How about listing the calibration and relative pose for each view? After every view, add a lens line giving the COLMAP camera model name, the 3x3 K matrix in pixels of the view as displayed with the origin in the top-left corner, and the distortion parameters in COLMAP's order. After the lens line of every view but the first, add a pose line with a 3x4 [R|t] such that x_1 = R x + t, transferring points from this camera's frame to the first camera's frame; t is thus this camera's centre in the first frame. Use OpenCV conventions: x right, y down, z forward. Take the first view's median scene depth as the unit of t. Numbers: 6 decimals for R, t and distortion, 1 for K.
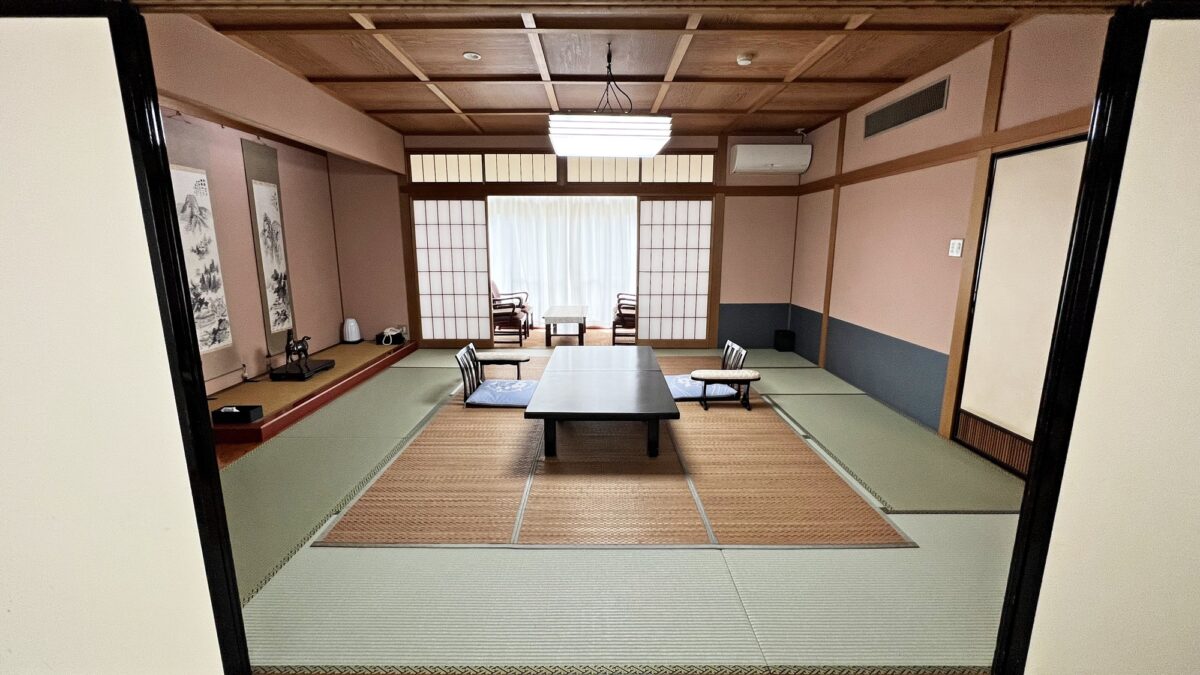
lens RADIAL K [[478.4, 0, 594.7], [0, 478.4, 335.3], [0, 0, 1]] dist [-0.002397, 0.000917]
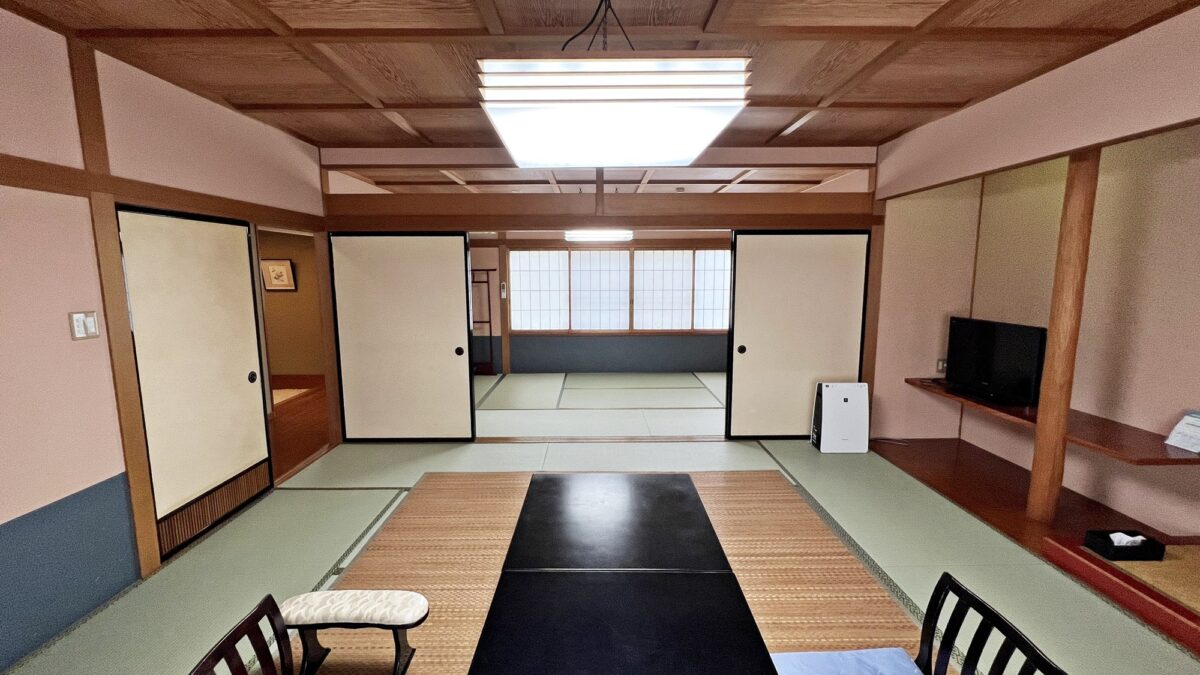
lens RADIAL K [[478.4, 0, 596.7], [0, 478.4, 334.3], [0, 0, 1]] dist [-0.002397, 0.000917]
pose [[-0.999888, 0.007408, -0.012990, 0.034690], [0.002869, 0.947557, 0.319573, -0.254836], [0.014676, 0.319500, -0.947472, 1.095174]]
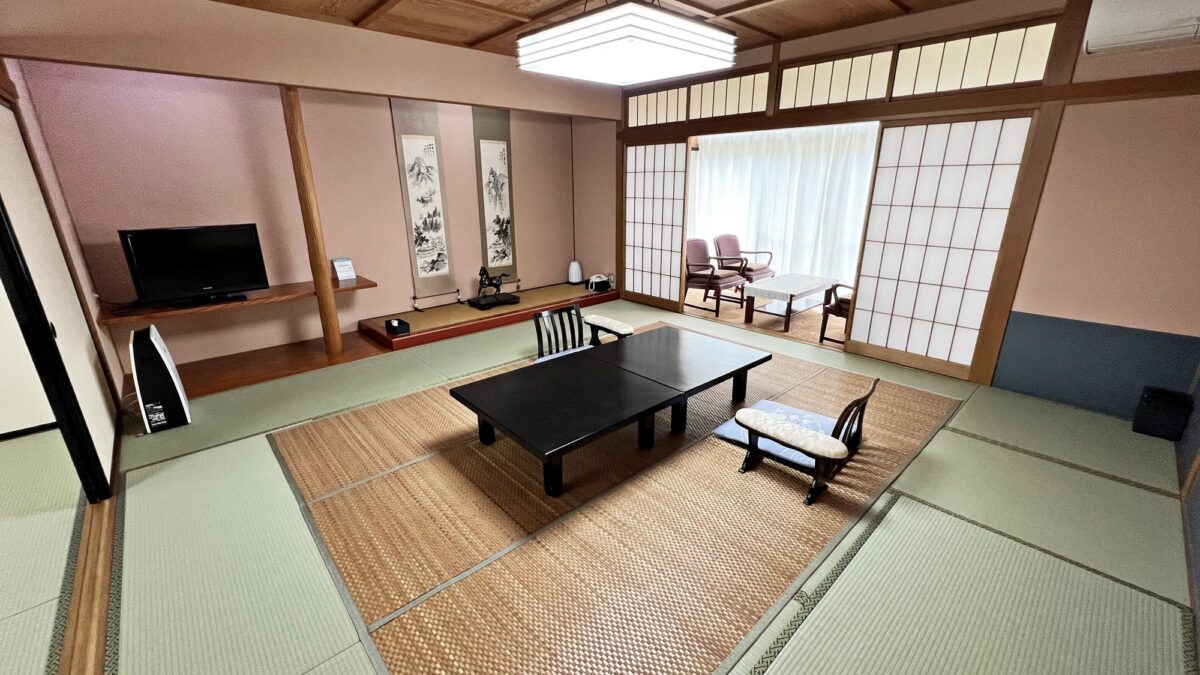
lens RADIAL K [[478.4, 0, 597.0], [0, 478.4, 333.3], [0, 0, 1]] dist [-0.002397, 0.000917]
pose [[0.677077, 0.219328, -0.702468, 0.409451], [-0.135314, 0.975384, 0.174116, -0.088933], [0.723365, -0.022837, 0.690088, 0.333853]]
